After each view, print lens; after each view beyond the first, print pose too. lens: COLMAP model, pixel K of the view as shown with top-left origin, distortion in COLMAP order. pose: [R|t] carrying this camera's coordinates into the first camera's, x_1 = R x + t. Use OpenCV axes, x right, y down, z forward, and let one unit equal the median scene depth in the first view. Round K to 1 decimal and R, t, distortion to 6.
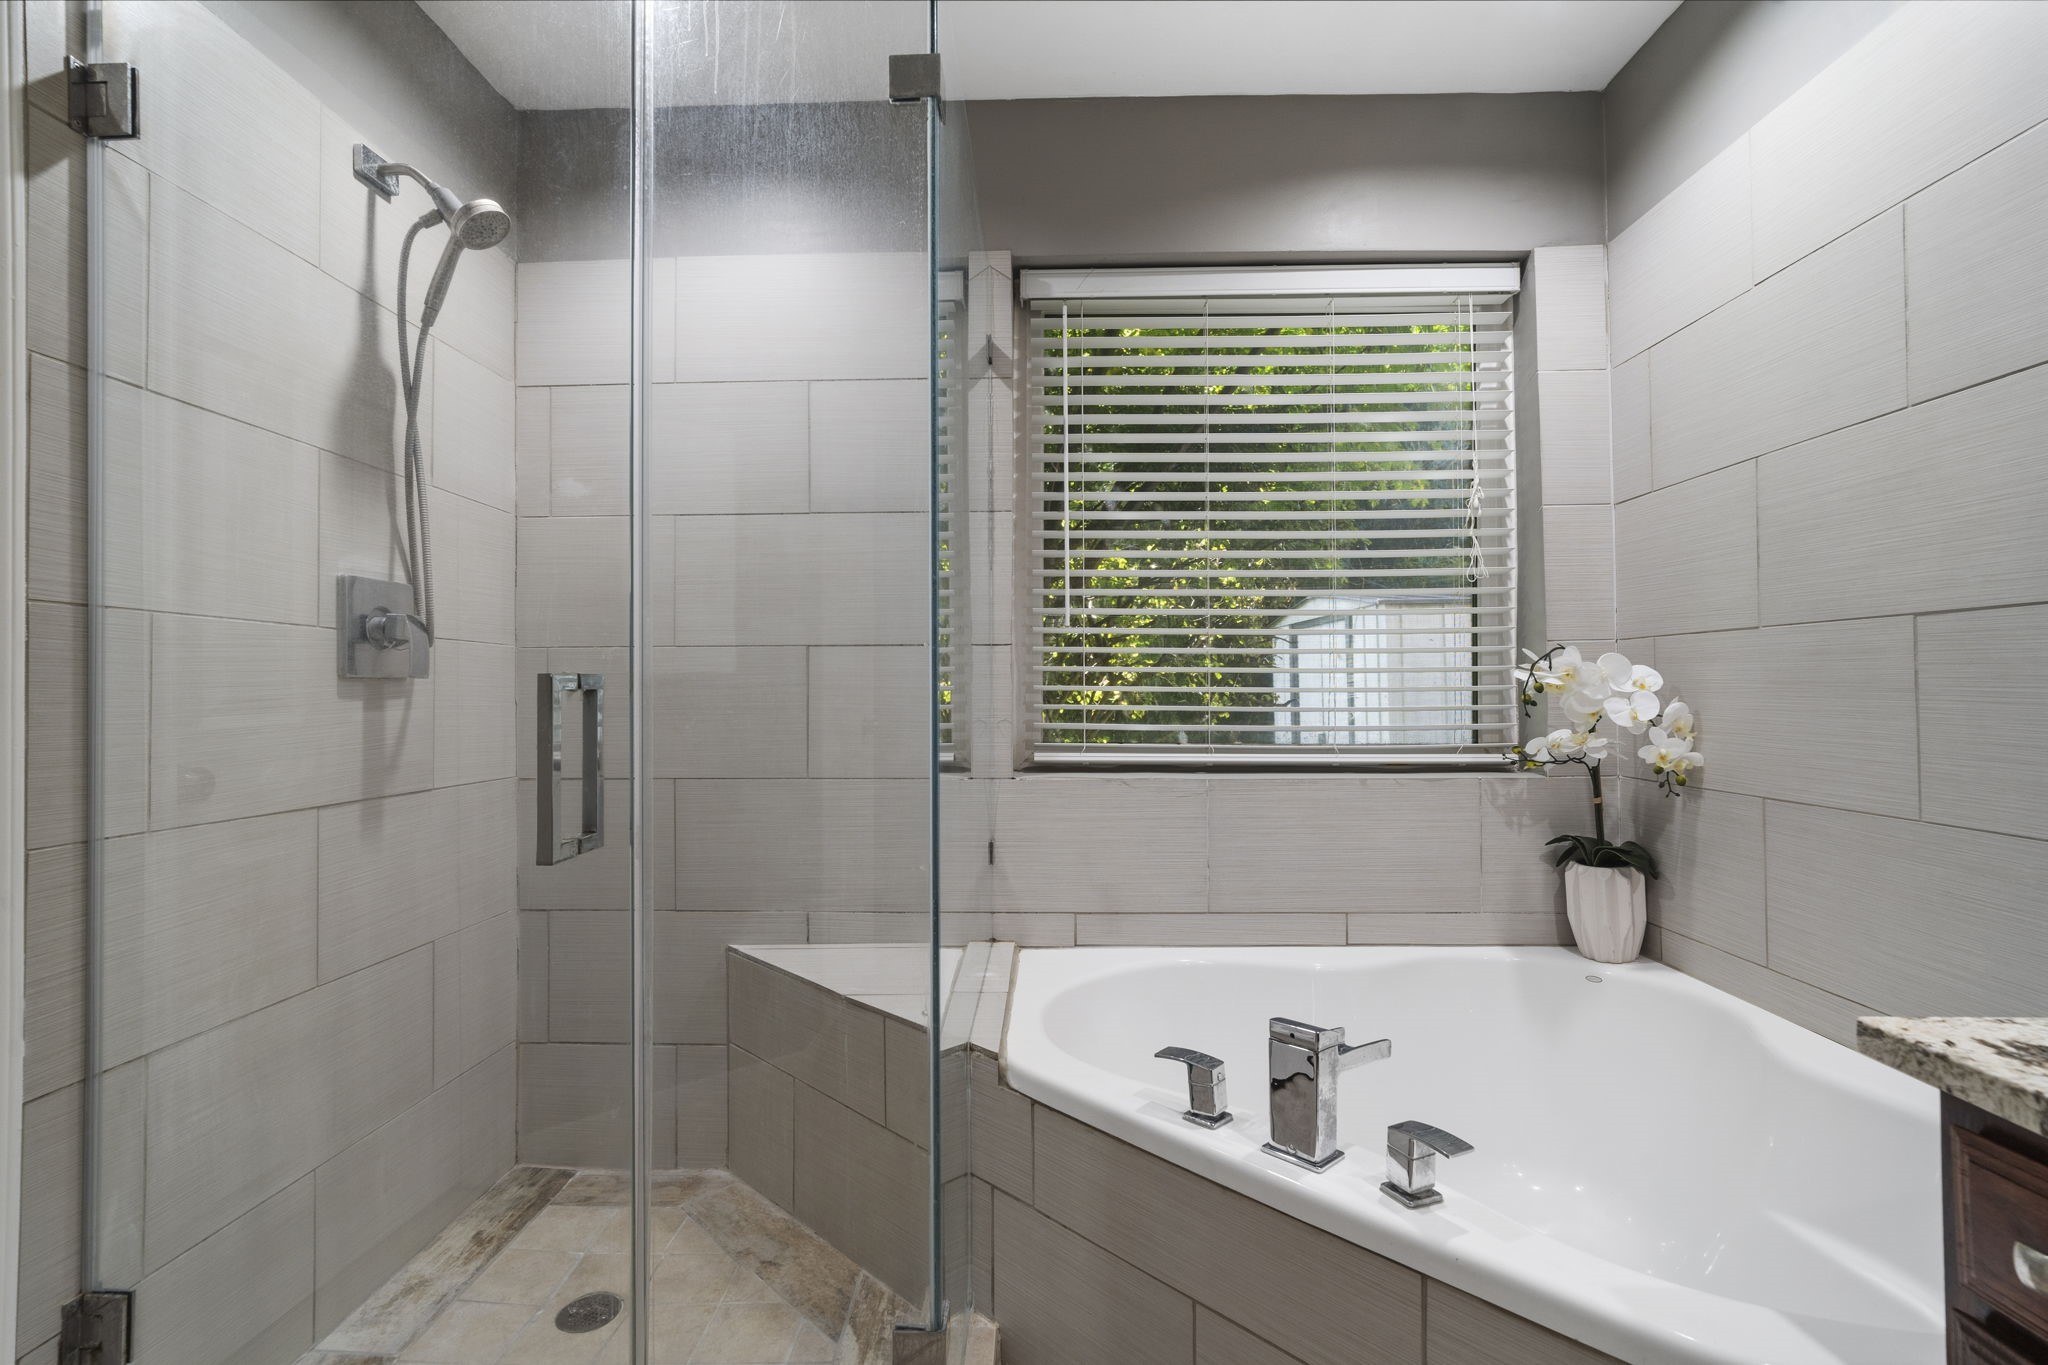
lens RADIAL K [[966.5, 0, 1017.3], [0, 966.5, 678.5], [0, 0, 1]] dist [-0.023233, 0.009975]
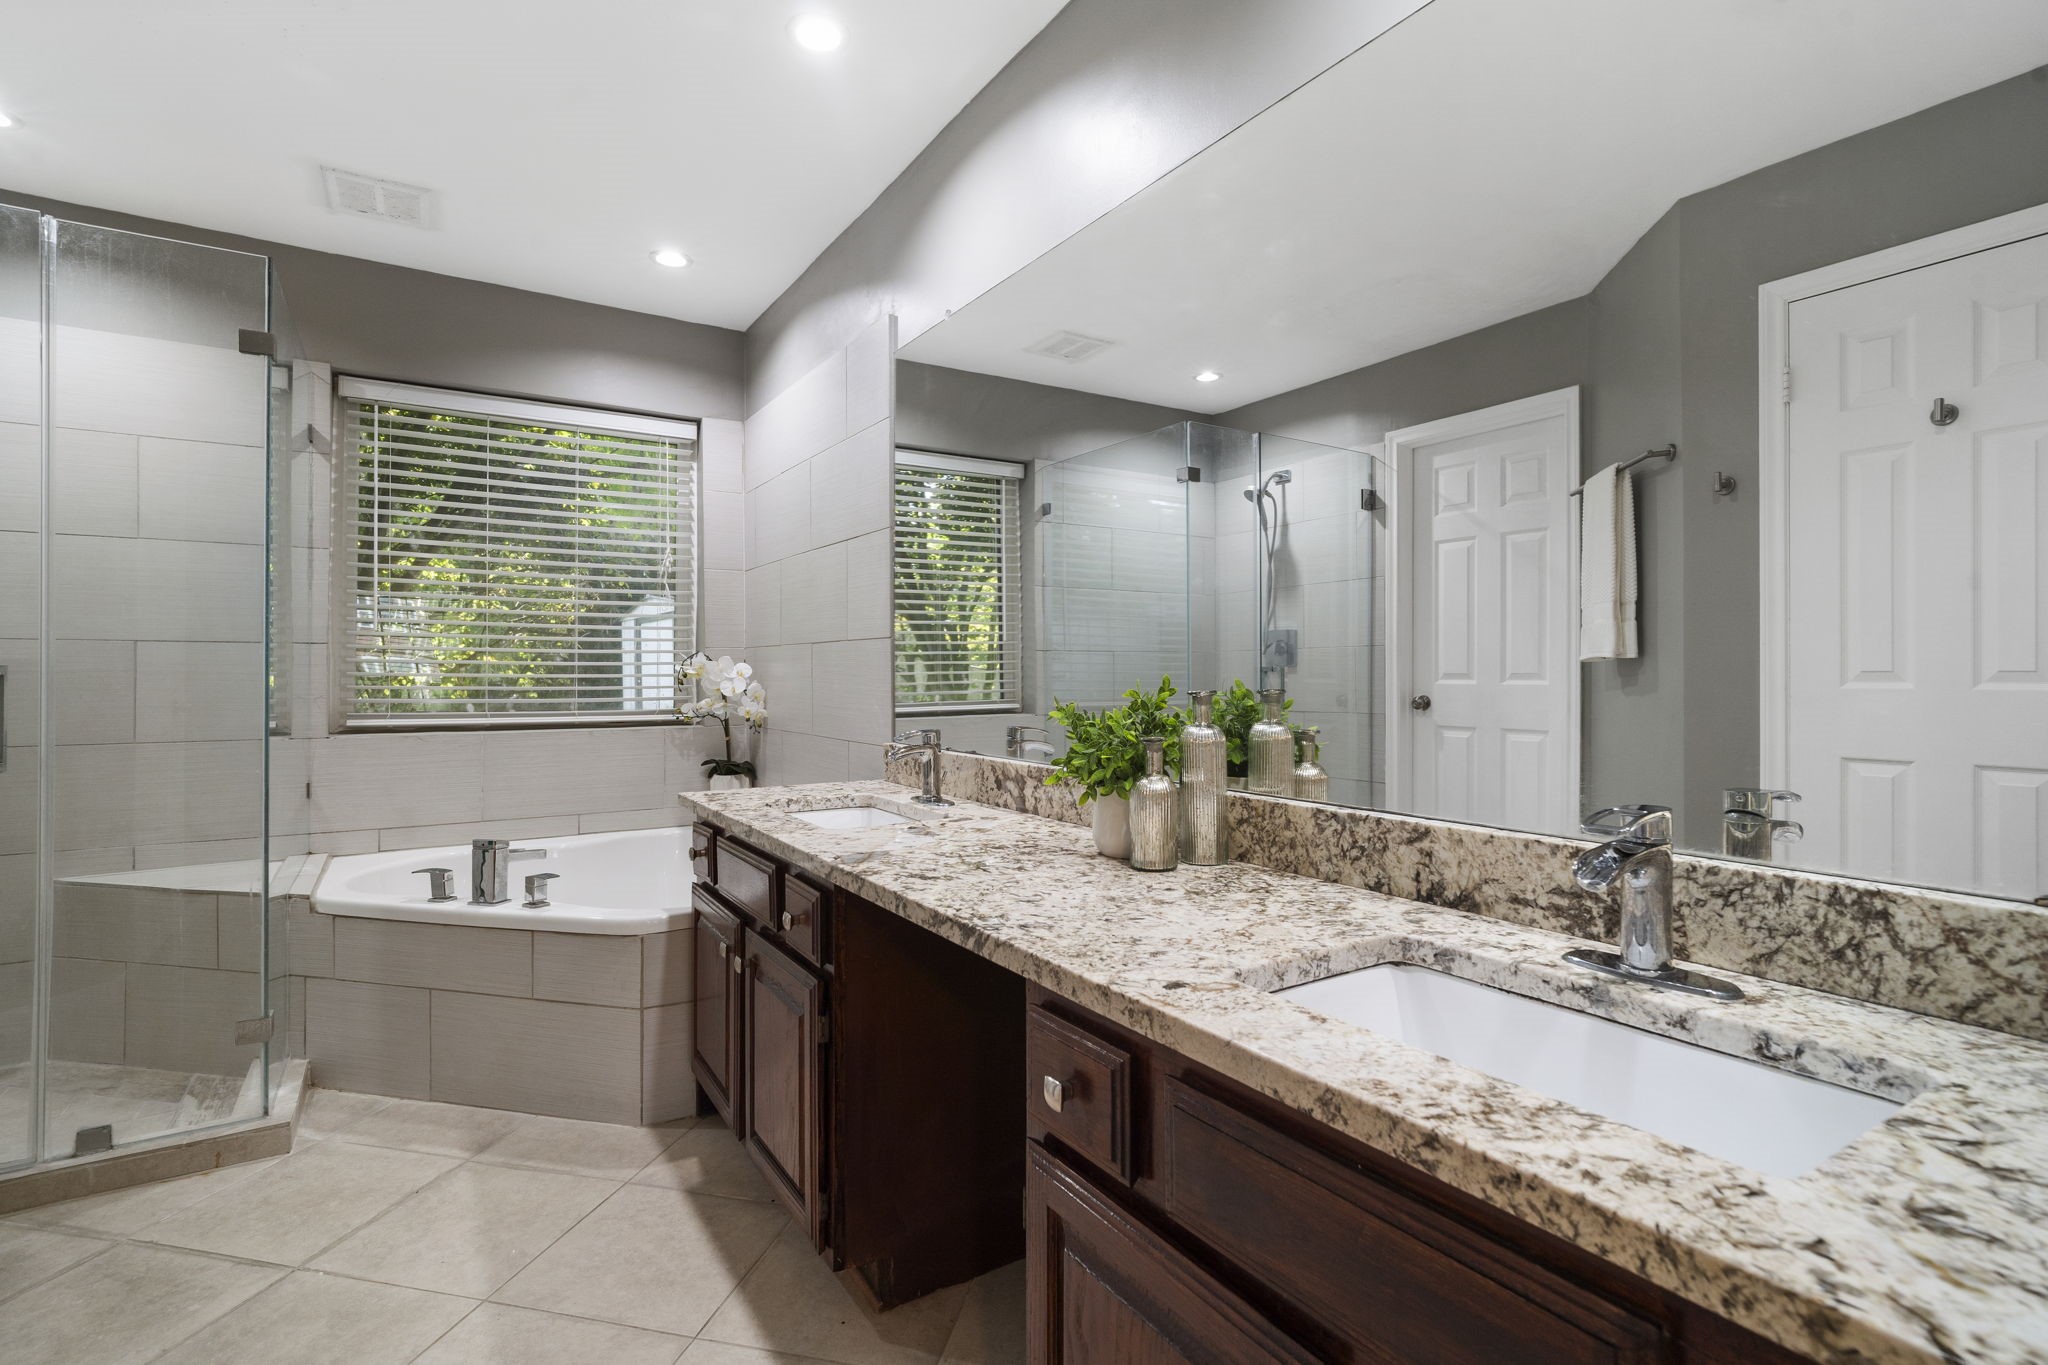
lens RADIAL K [[966.5, 0, 1018.8], [0, 966.5, 666.0], [0, 0, 1]] dist [-0.023233, 0.009975]
pose [[0.824590, 0.008154, 0.565673, 0.044819], [-0.010243, 0.999947, 0.000517, -0.015449], [-0.565639, -0.006220, 0.824630, -0.893276]]
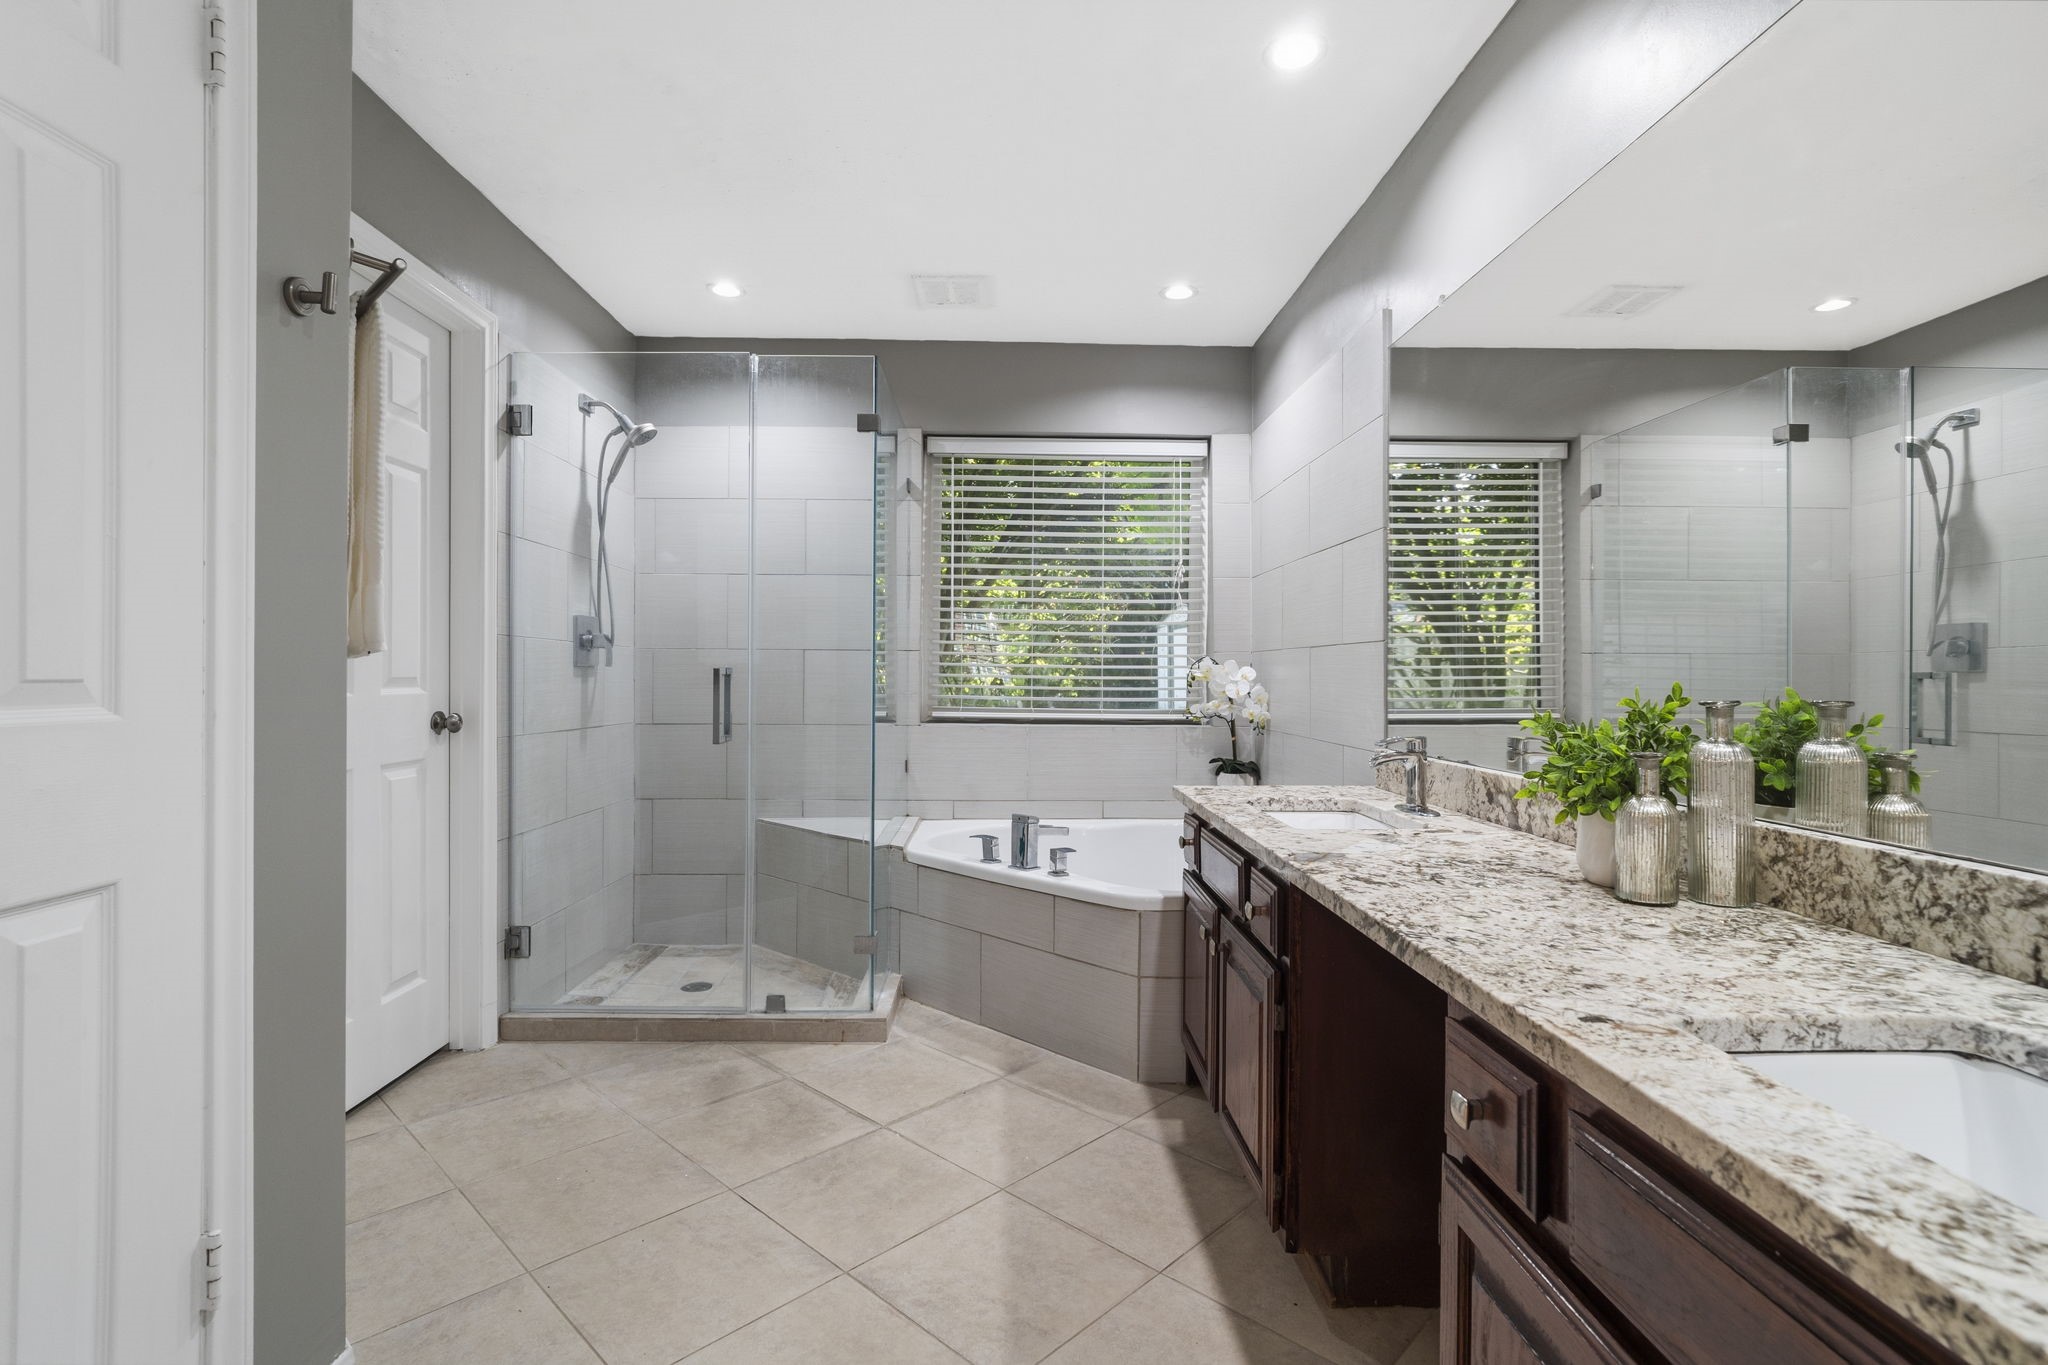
lens RADIAL K [[966.5, 0, 1019.7], [0, 966.5, 675.8], [0, 0, 1]] dist [-0.023233, 0.009975]
pose [[0.998351, 0.010719, 0.056390, 0.096985], [-0.011476, 0.999848, 0.013115, -0.017062], [-0.056241, -0.013741, 0.998323, -0.970652]]
